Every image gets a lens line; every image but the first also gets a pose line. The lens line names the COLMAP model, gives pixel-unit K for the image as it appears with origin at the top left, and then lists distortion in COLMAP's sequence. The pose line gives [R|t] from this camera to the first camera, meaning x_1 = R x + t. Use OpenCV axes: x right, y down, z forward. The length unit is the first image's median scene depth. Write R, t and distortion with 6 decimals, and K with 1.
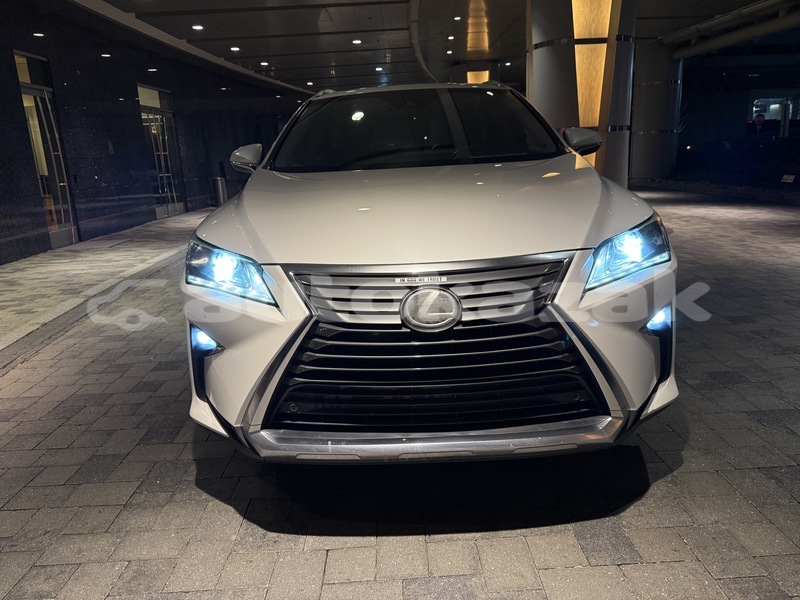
lens RADIAL K [[568.2, 0, 398.8], [0, 568.2, 307.6], [0, 0, 1]] dist [-0.003924, -0.008252]
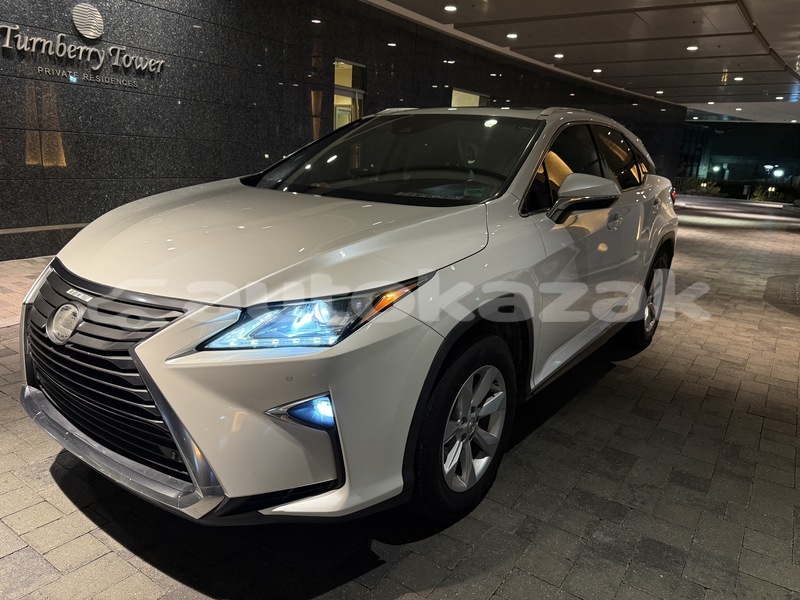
lens RADIAL K [[569.1, 0, 408.0], [0, 569.1, 309.8], [0, 0, 1]] dist [0.009436, -0.022713]
pose [[0.806620, 0.240767, -0.539810, 0.527319], [-0.242007, 0.967745, 0.070013, -0.115980], [0.539255, 0.074164, 0.838870, 0.192430]]
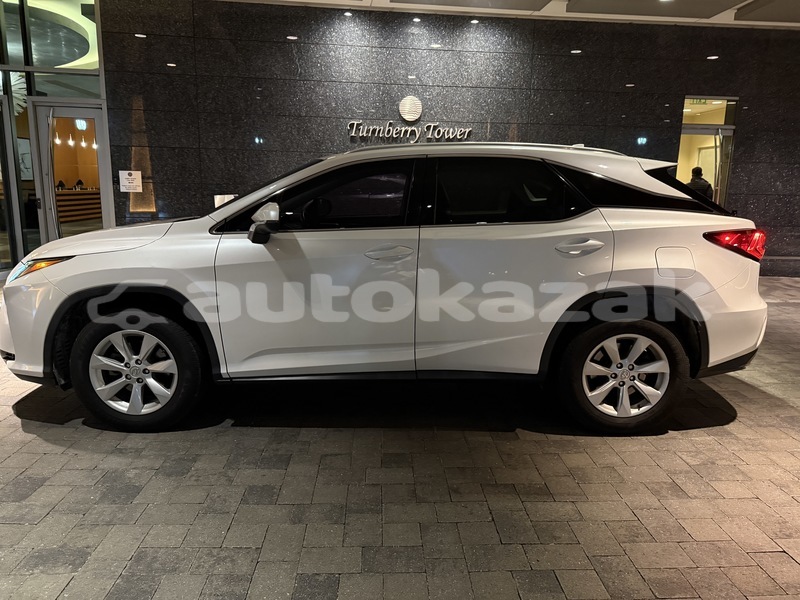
lens RADIAL K [[567.4, 0, 400.2], [0, 567.4, 320.4], [0, 0, 1]] dist [0.008300, -0.000717]
pose [[0.006306, 0.266924, -0.963697, 1.118452], [-0.276125, 0.926712, 0.254873, -0.382304], [0.961101, 0.264494, 0.079548, 1.054890]]
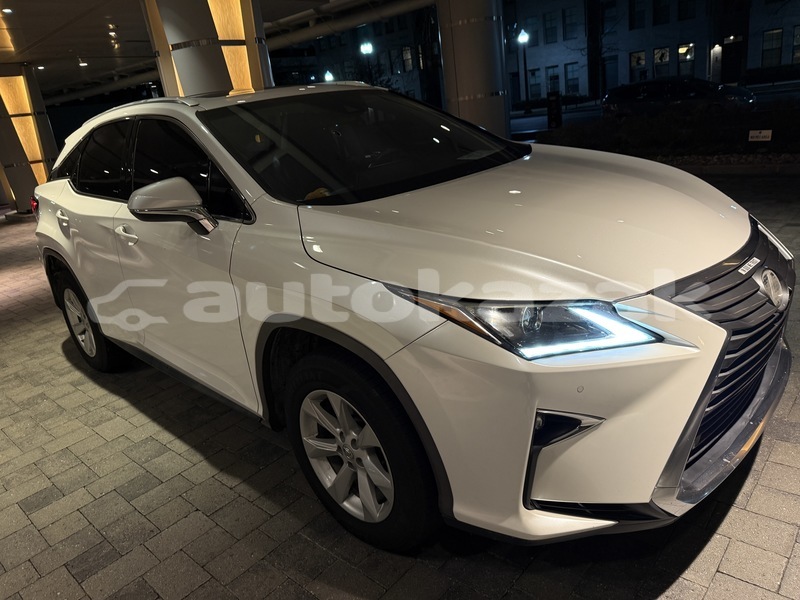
lens RADIAL K [[571.7, 0, 400.0], [0, 571.7, 300.0], [0, 0, 1]] dist [-0.007883, -0.003003]
pose [[0.685887, -0.271761, 0.675059, -0.511342], [0.285056, 0.953854, 0.094369, -0.123352], [-0.669554, 0.127703, 0.731703, 0.306766]]
